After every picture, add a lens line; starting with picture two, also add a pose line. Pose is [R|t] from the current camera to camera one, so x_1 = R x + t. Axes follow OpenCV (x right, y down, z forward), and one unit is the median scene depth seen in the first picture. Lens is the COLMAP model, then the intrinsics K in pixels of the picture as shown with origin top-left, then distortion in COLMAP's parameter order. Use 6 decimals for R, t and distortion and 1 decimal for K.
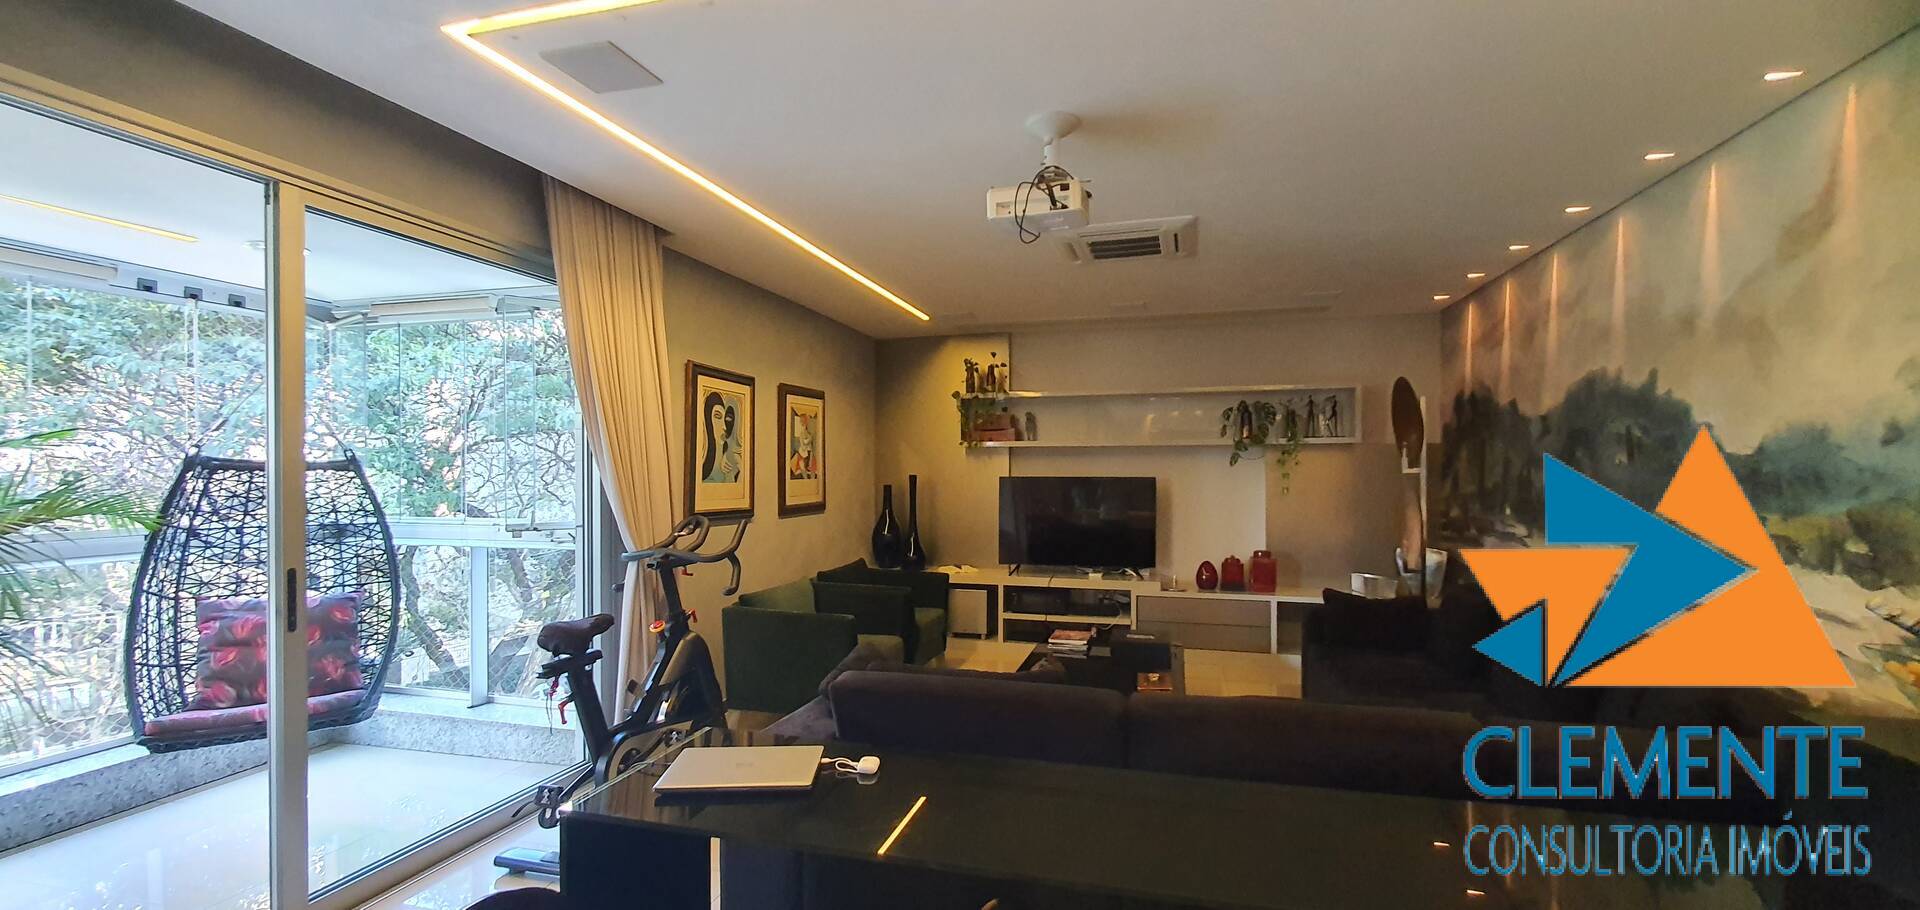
lens RADIAL K [[759.2, 0, 974.9], [0, 759.2, 471.7], [0, 0, 1]] dist [-0.001289, 0.000197]
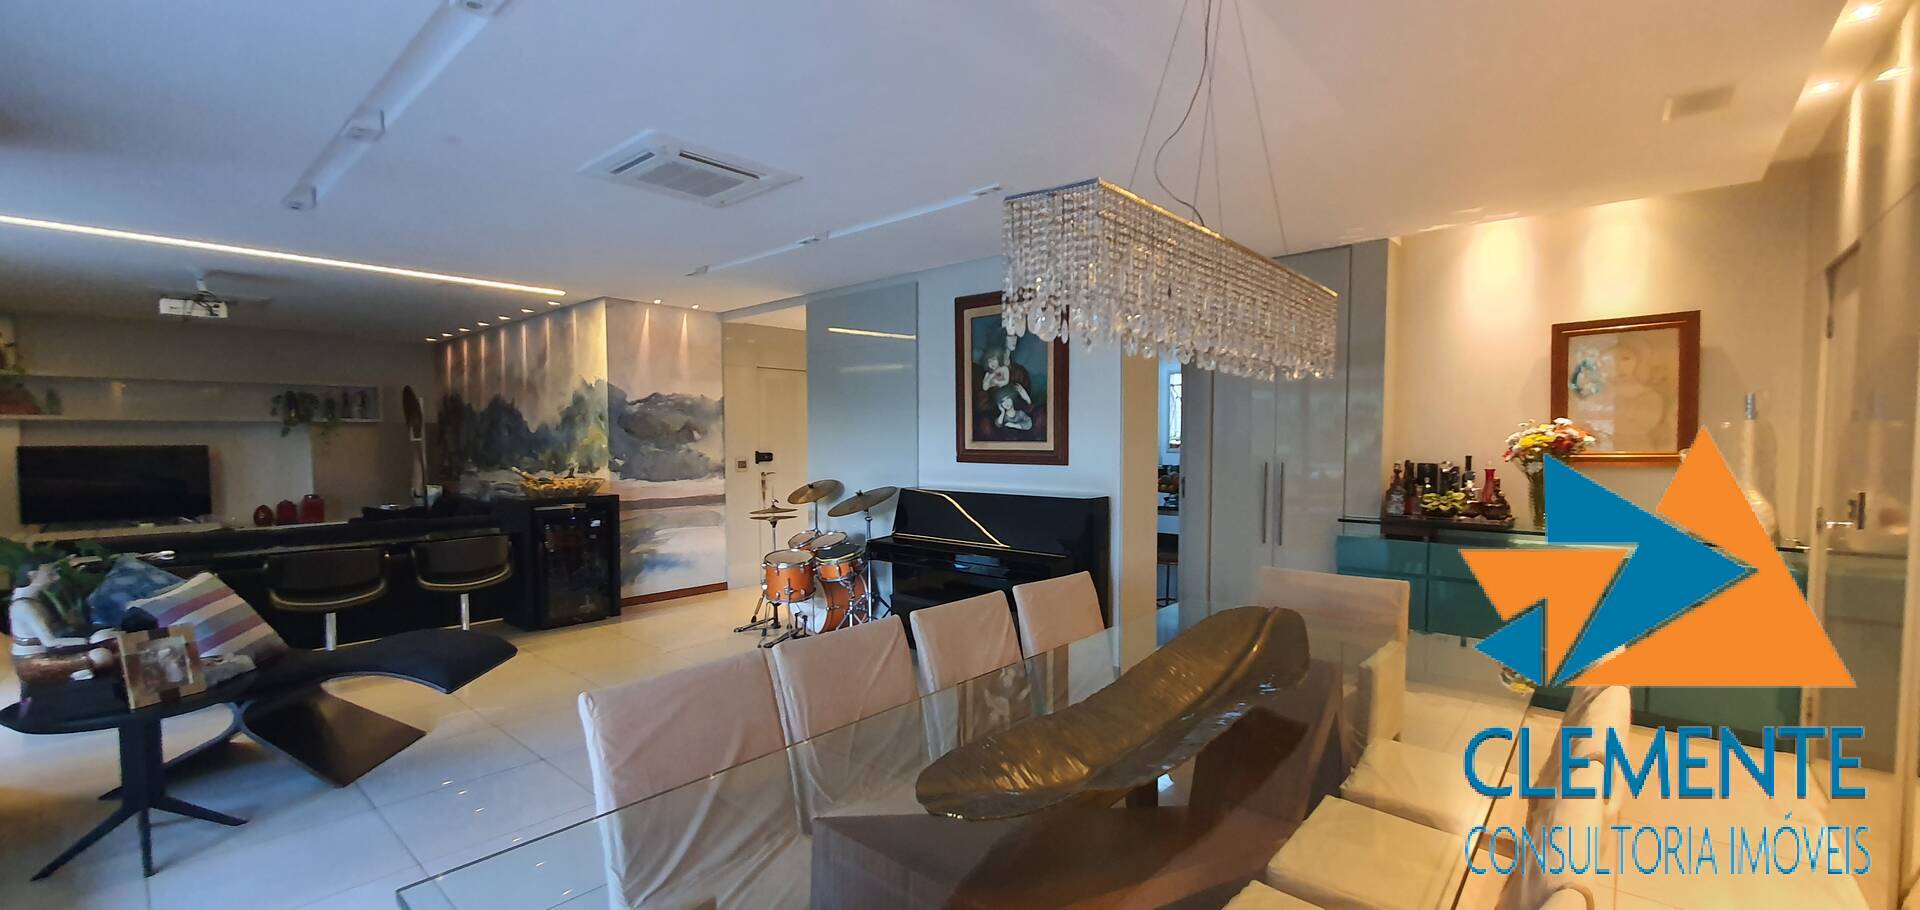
lens RADIAL K [[774.8, 0, 971.1], [0, 774.8, 473.9], [0, 0, 1]] dist [0.000928, 0.000118]
pose [[0.448190, -0.045391, 0.892785, -0.435990], [0.006849, 0.998855, 0.047346, 0.002409], [-0.893912, -0.015105, 0.447988, -0.915685]]
